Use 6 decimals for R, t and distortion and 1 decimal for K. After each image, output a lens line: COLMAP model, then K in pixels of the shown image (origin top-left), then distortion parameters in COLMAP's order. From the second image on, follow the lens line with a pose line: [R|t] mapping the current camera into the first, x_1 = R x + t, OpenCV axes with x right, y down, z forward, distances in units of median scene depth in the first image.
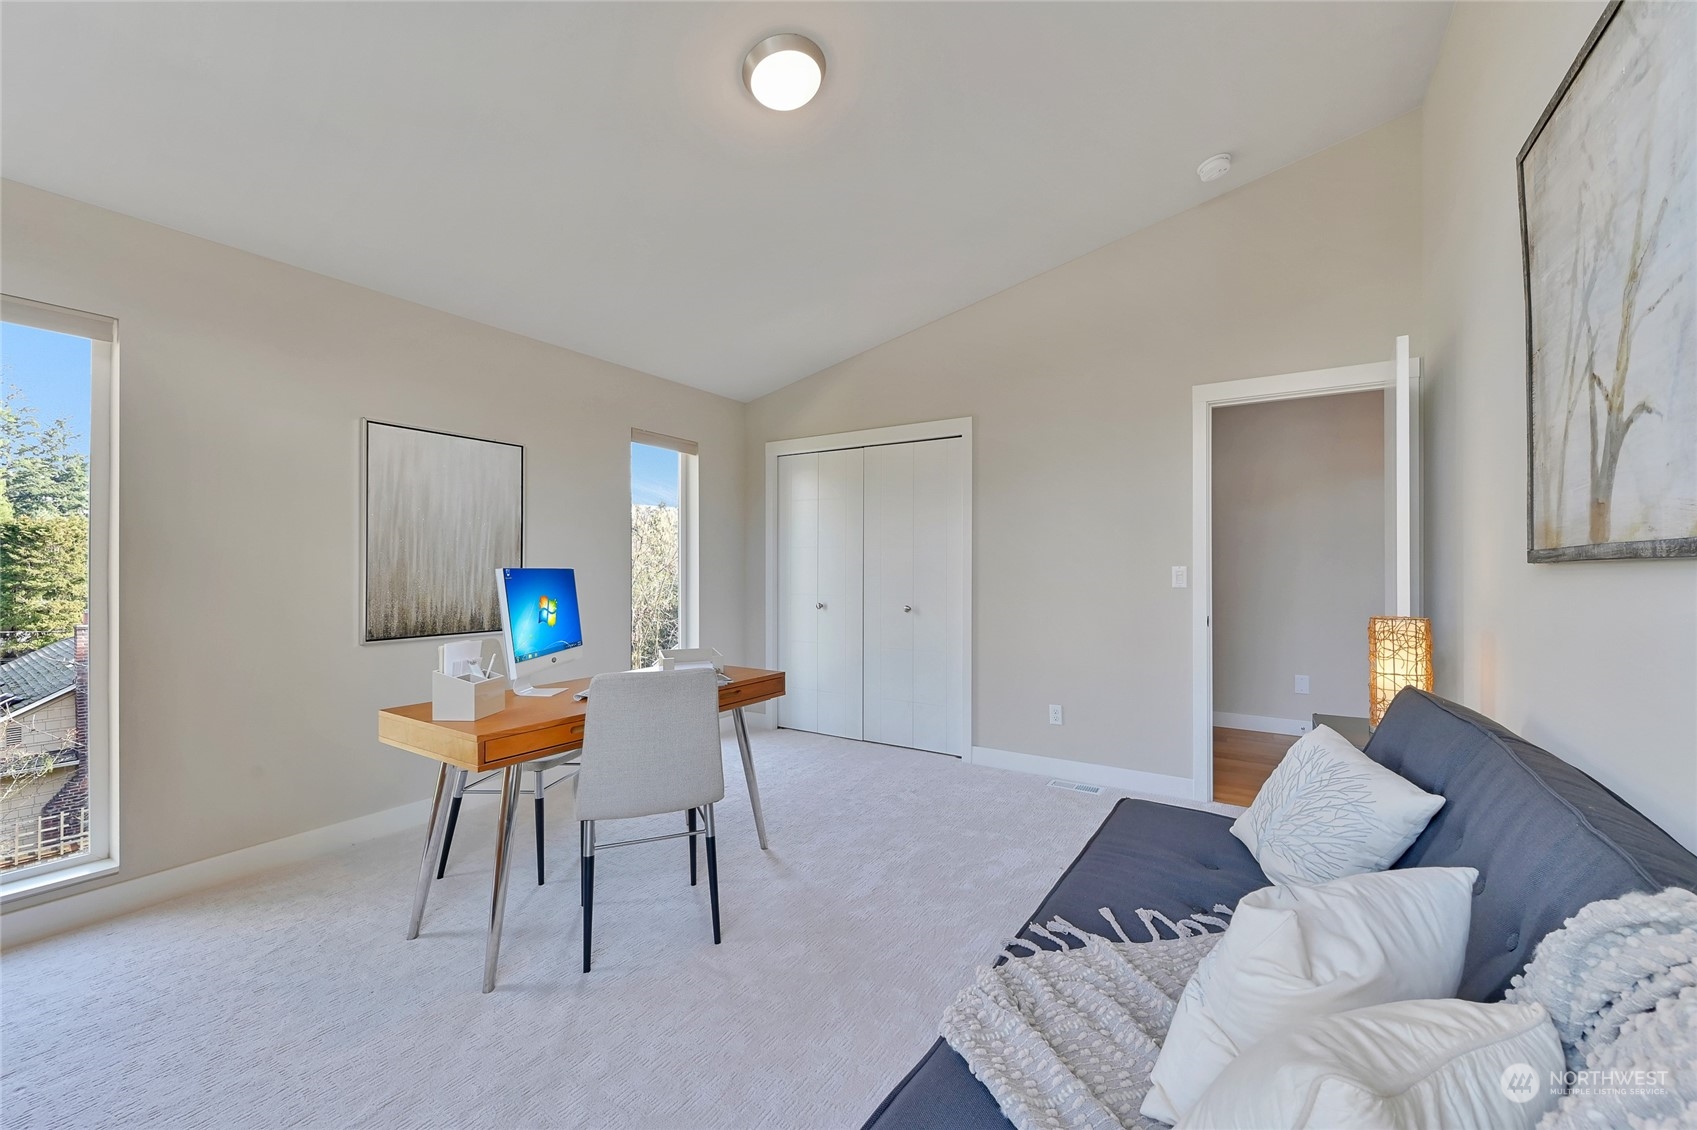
lens RADIAL K [[671.3, 0, 862.7], [0, 671.3, 565.4], [0, 0, 1]] dist [-0.003229, -0.001297]
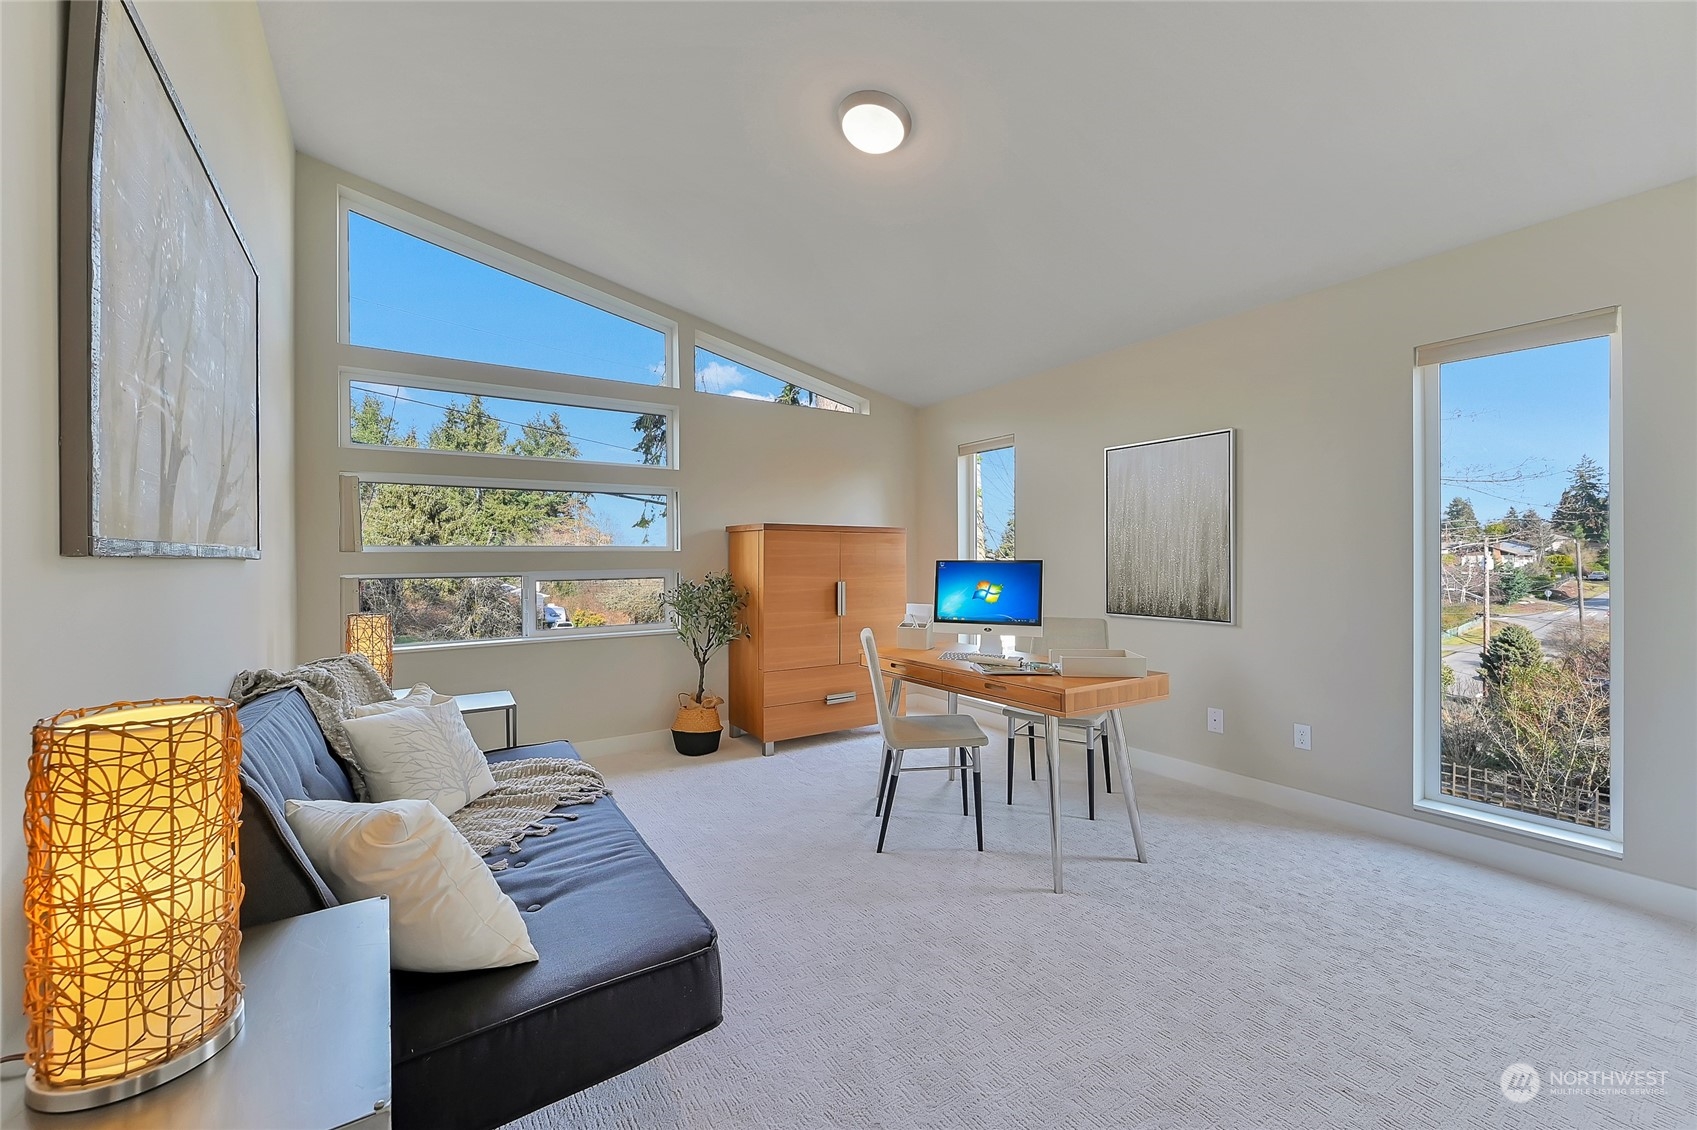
lens RADIAL K [[671.3, 0, 864.5], [0, 671.3, 563.1], [0, 0, 1]] dist [-0.003229, -0.001297]
pose [[-0.404839, 0.003070, -0.914383, 0.686893], [0.009296, 0.999956, -0.000759, 0.007180], [0.914341, -0.008808, -0.404850, 1.058256]]
